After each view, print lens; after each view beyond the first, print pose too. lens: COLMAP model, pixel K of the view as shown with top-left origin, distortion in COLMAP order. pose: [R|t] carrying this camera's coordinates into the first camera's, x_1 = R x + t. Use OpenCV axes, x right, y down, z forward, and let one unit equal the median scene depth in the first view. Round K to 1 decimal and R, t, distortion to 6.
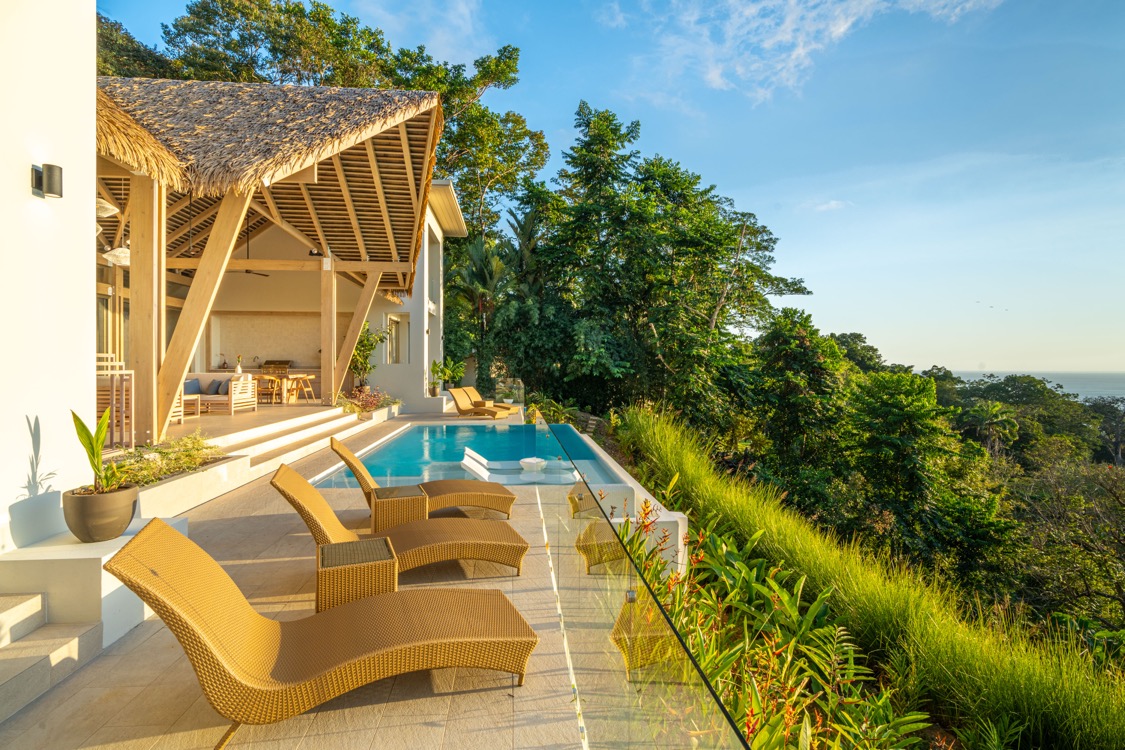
lens RADIAL K [[534.8, 0, 563.1], [0, 534.8, 370.2], [0, 0, 1]] dist [0.007642, 0.002094]
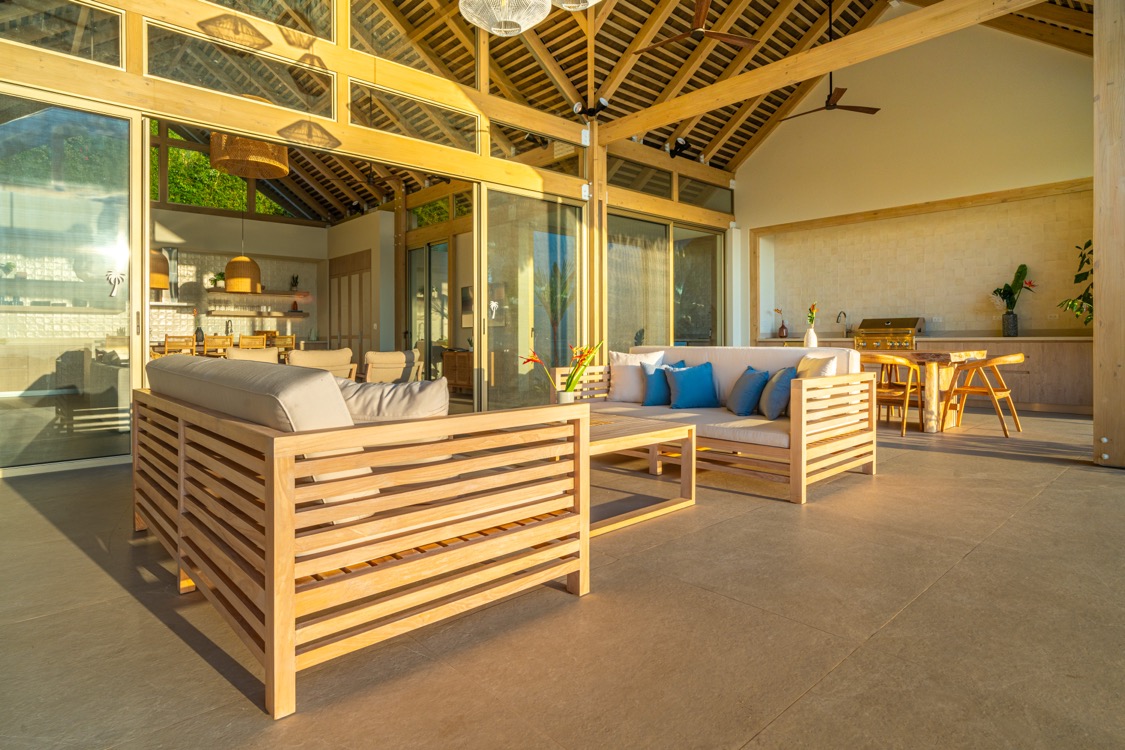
lens RADIAL K [[586.5, 0, 549.1], [0, 586.5, 344.4], [0, 0, 1]] dist [0.004548, 0.000164]
pose [[0.583095, -0.003190, -0.812398, -0.350913], [0.005458, 0.999985, -0.000009, 0.002423], [0.812386, -0.004429, 0.583104, 0.564386]]
